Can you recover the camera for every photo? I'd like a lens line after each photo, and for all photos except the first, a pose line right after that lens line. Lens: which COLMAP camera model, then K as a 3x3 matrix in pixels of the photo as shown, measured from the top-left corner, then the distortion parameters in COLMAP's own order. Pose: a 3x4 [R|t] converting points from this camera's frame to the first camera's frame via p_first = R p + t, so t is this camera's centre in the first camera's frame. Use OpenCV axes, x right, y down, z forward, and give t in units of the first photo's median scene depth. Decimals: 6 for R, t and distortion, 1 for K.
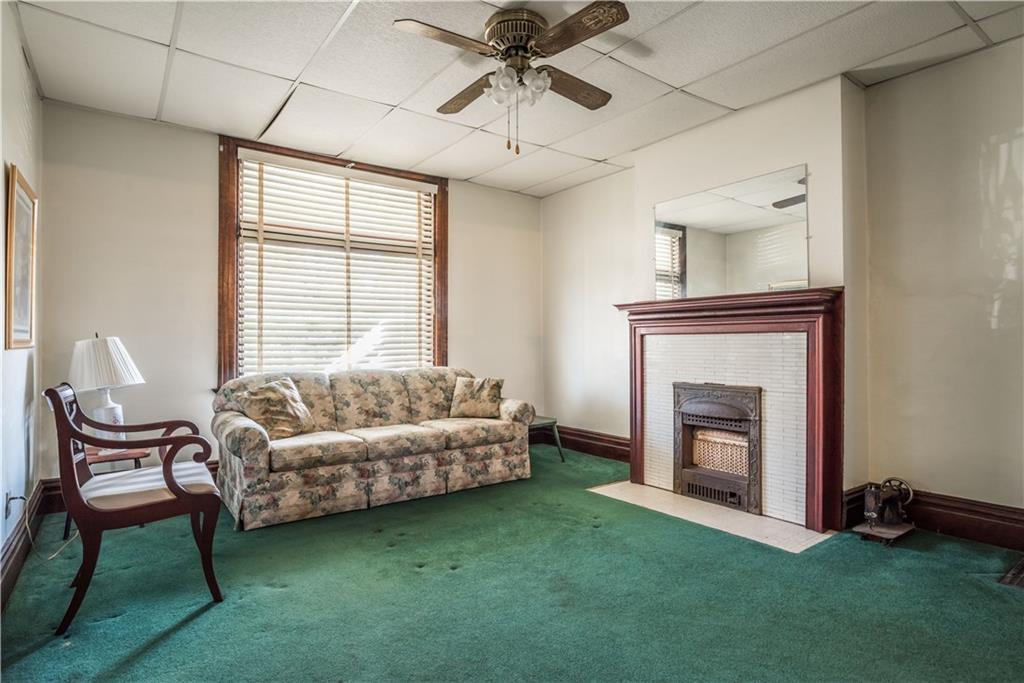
lens RADIAL K [[546.7, 0, 509.3], [0, 546.7, 339.5], [0, 0, 1]] dist [-0.004950, 0.002009]
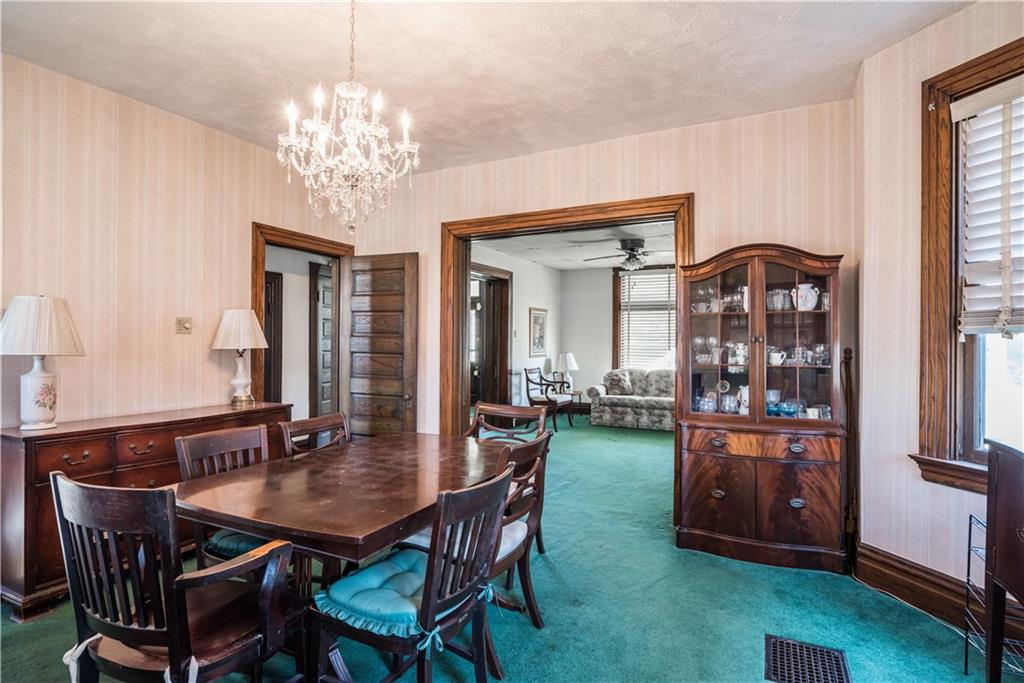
lens RADIAL K [[546.7, 0, 514.4], [0, 546.7, 341.0], [0, 0, 1]] dist [-0.004950, 0.002009]
pose [[0.456703, 0.002627, -0.889615, 1.481605], [-0.001190, 0.999997, 0.002342, -0.064408], [0.889618, -0.000012, 0.456705, -0.498538]]
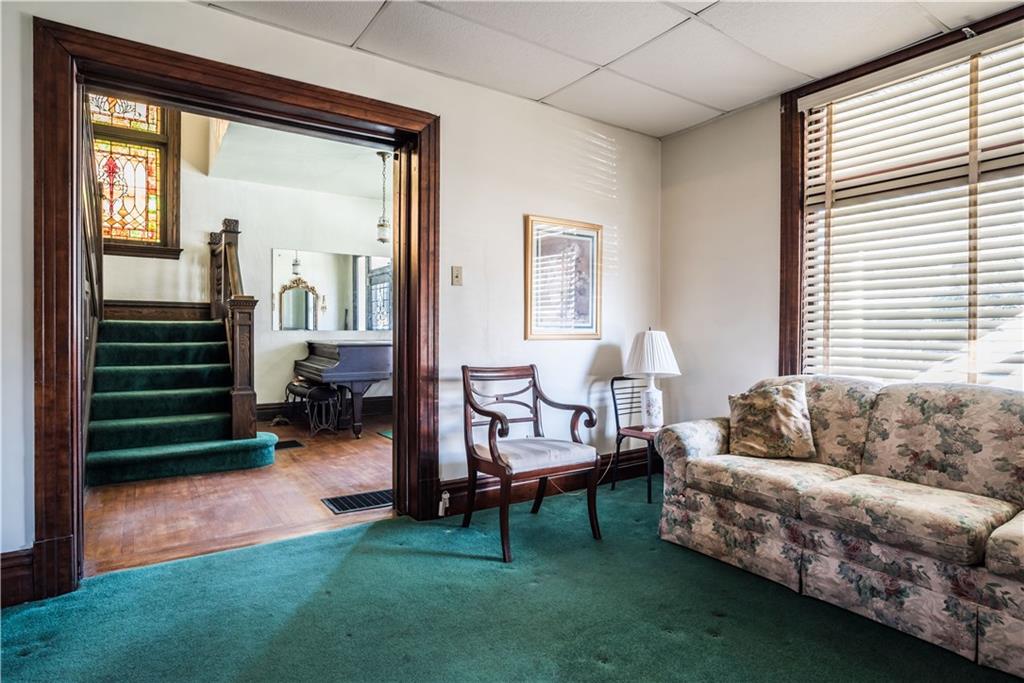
lens RADIAL K [[546.7, 0, 512.7], [0, 546.7, 340.8], [0, 0, 1]] dist [-0.004950, 0.002009]
pose [[-0.025569, 0.011142, -0.999611, 0.367817], [-0.000640, 0.999937, 0.011162, 0.003500], [0.999673, 0.000926, -0.025560, 0.638245]]
